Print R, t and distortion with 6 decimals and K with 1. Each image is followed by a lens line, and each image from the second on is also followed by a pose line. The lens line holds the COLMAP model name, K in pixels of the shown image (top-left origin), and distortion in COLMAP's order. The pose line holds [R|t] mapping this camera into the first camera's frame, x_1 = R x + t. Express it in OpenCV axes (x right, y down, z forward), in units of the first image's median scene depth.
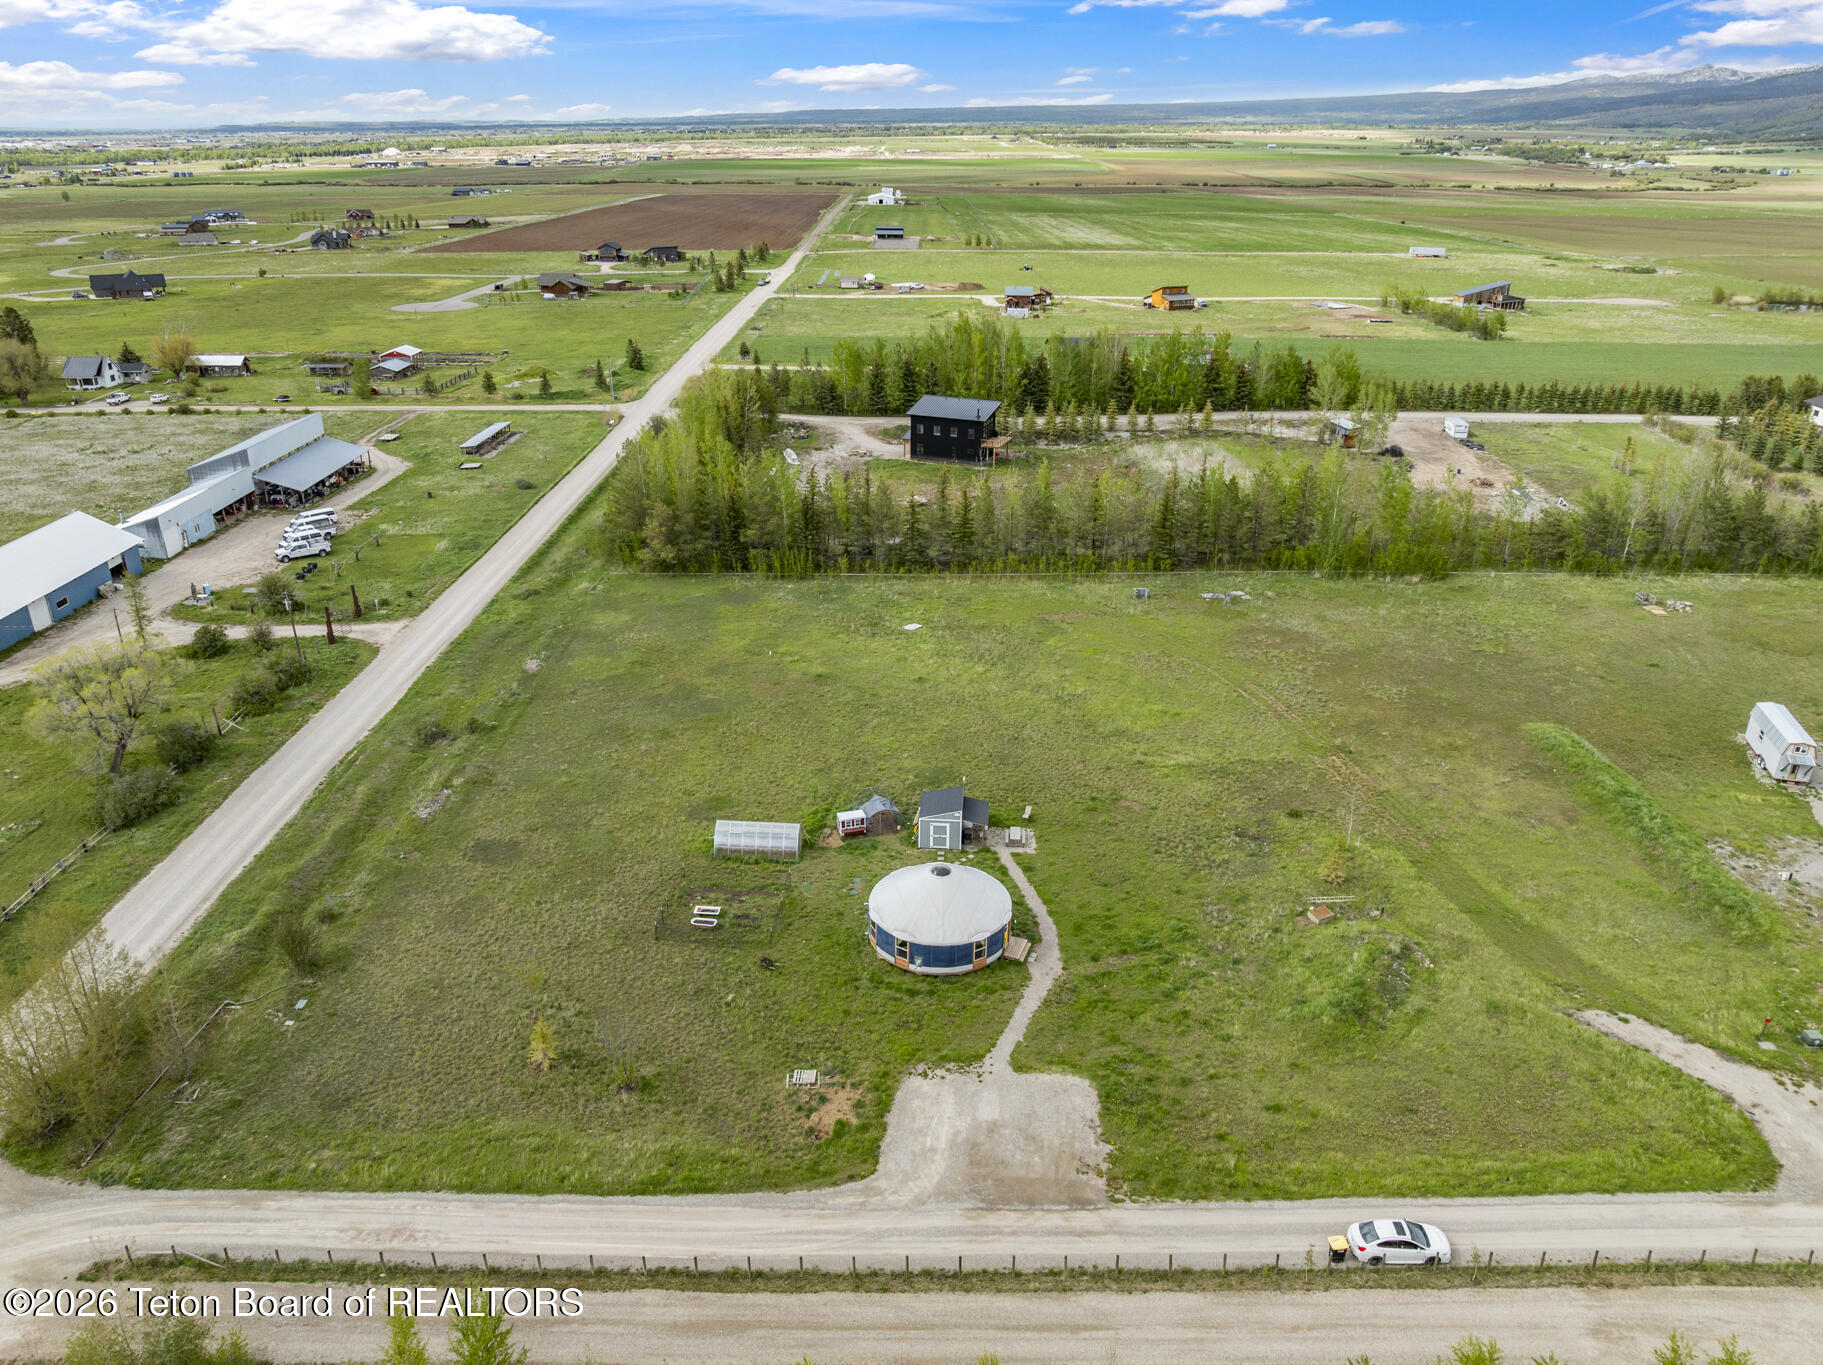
lens RADIAL K [[1293.0, 0, 911.2], [0, 1293.0, 641.4], [0, 0, 1]] dist [-0.039473, 0.003499]
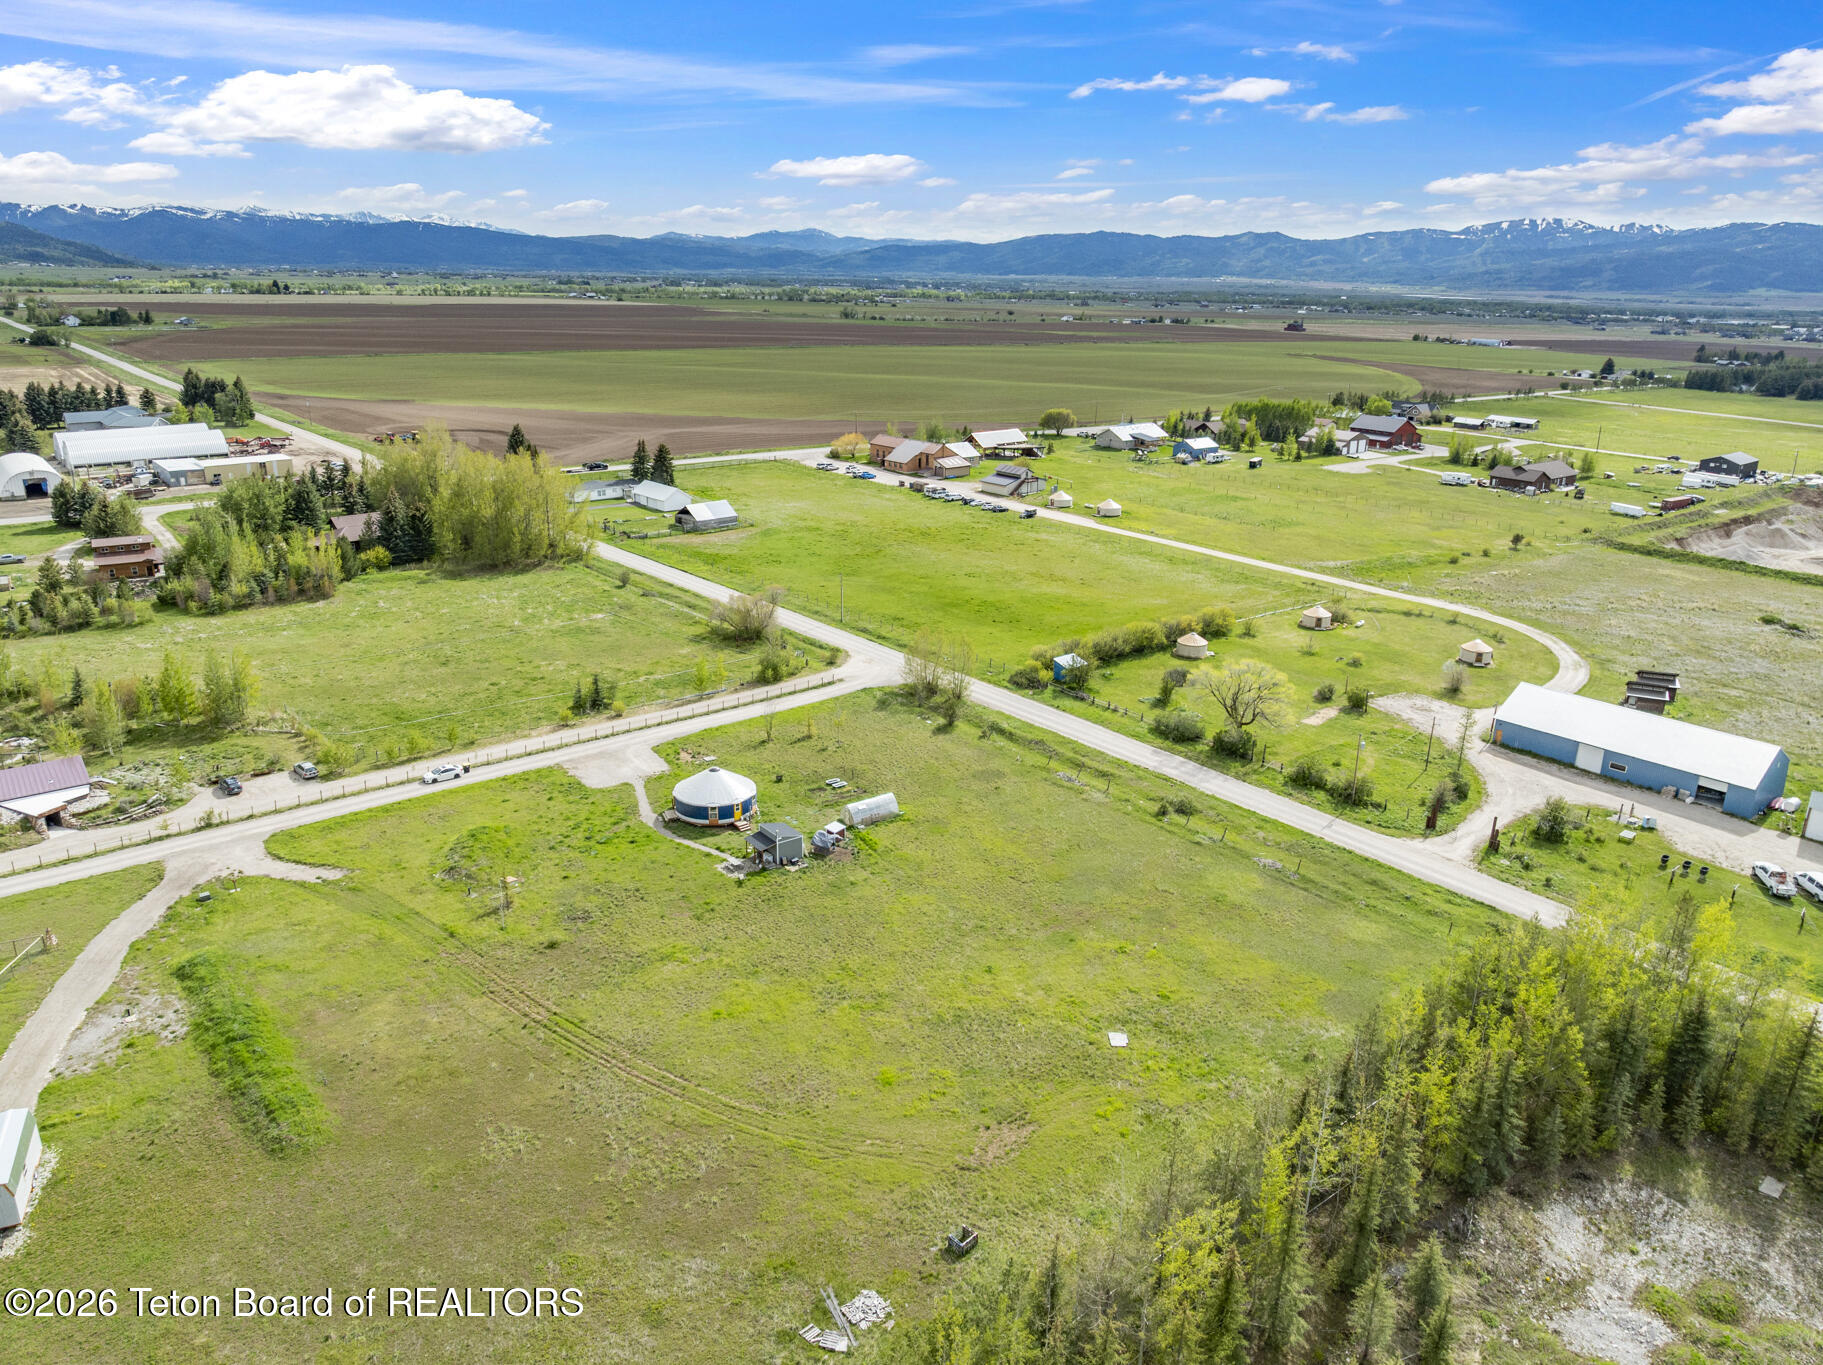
lens RADIAL K [[1279.0, 0, 911.5], [0, 1279.0, 682.5], [0, 0, 1]] dist [-0.043278, 0.012987]
pose [[-0.756531, 0.187487, -0.626506, 0.833309], [-0.263085, 0.789822, 0.554046, -0.892829], [0.598704, 0.583977, -0.548200, 1.919295]]
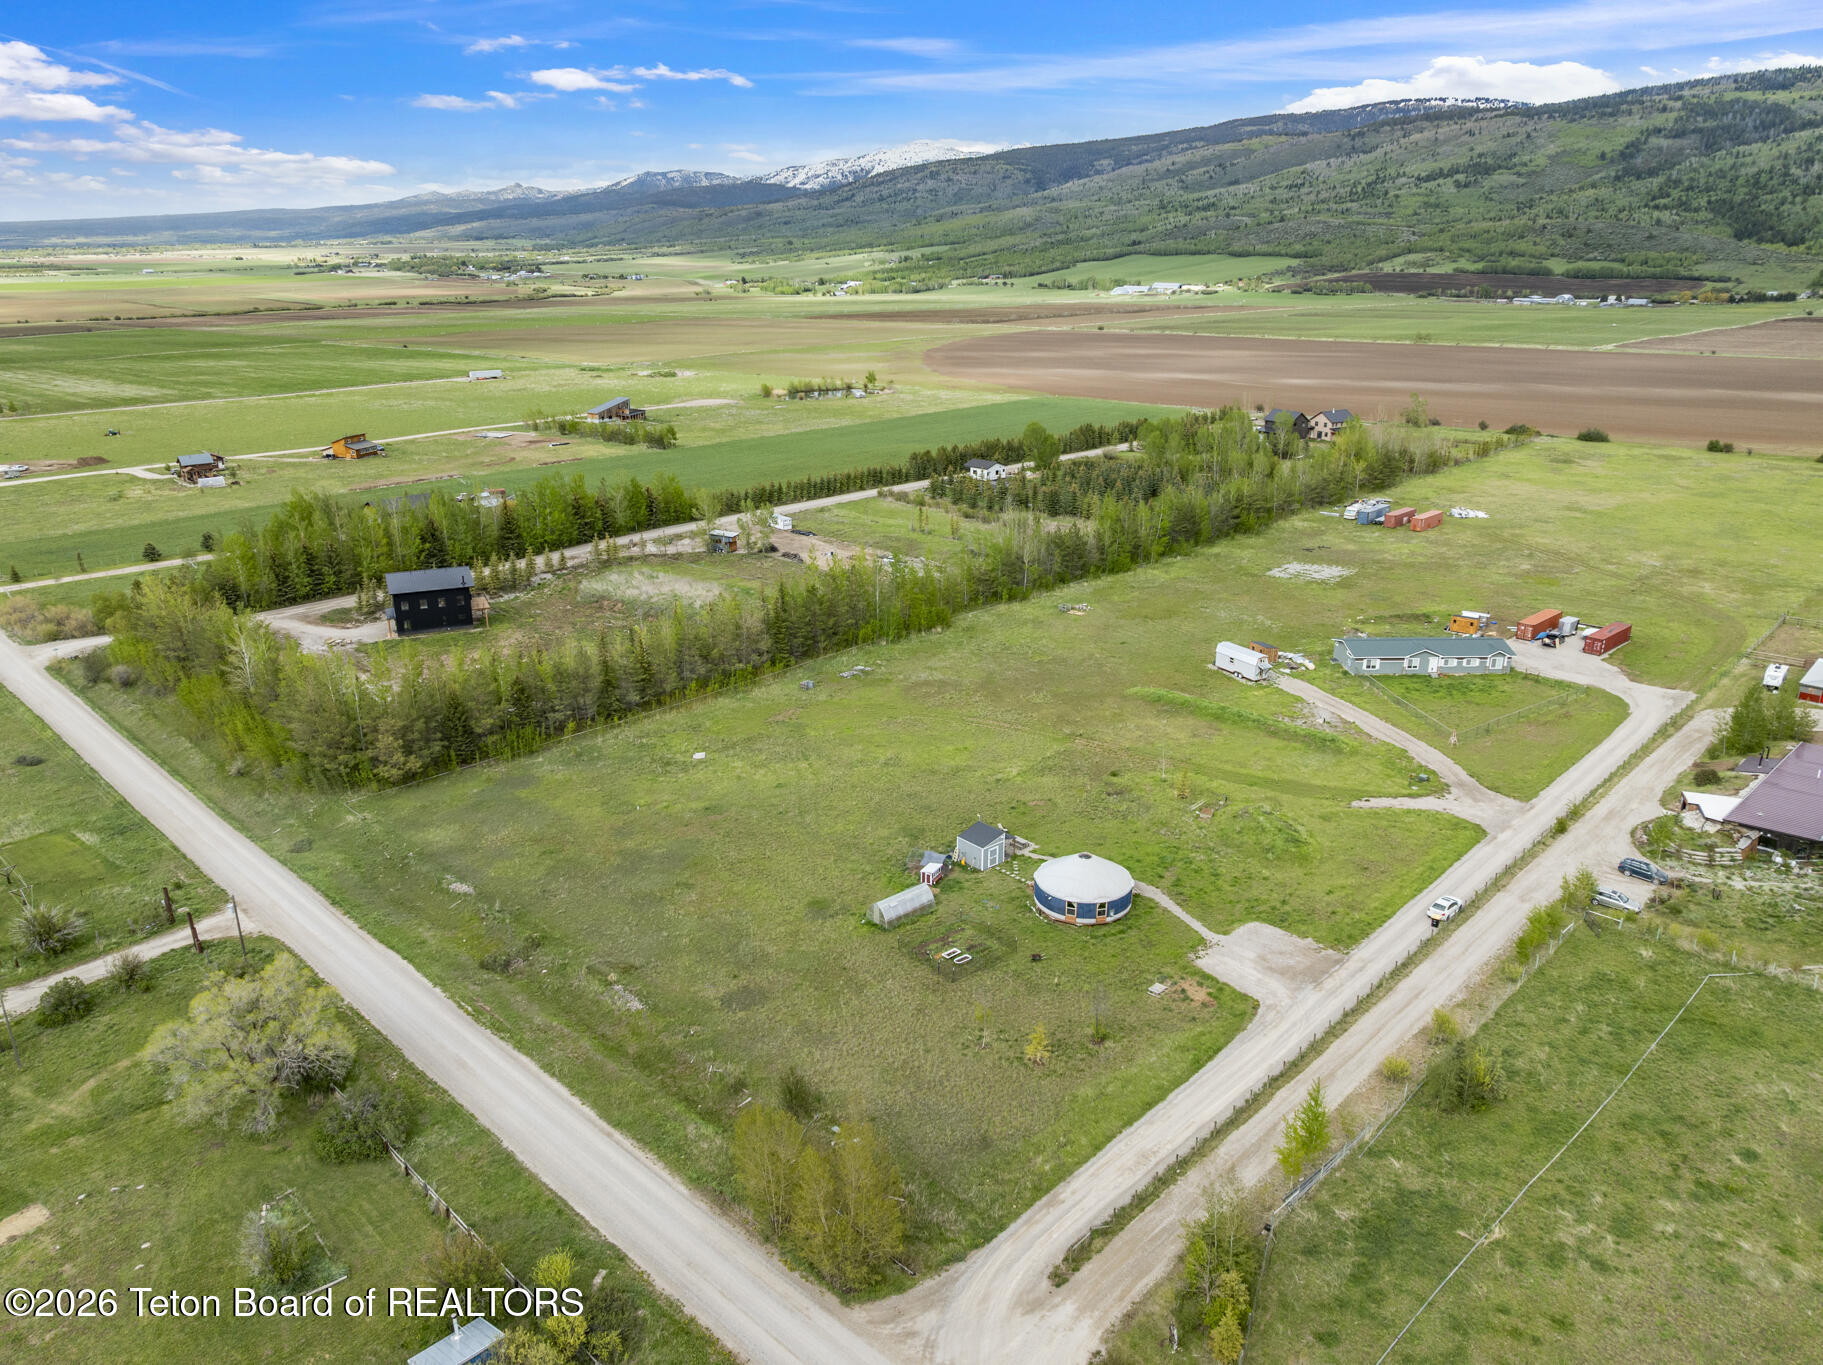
lens RADIAL K [[1279.0, 0, 911.5], [0, 1279.0, 682.5], [0, 0, 1]] dist [-0.043278, 0.012987]
pose [[0.695762, -0.237728, 0.677791, -0.994030], [0.269601, 0.961080, 0.060340, -0.146005], [-0.665756, 0.140751, 0.732774, 0.030765]]
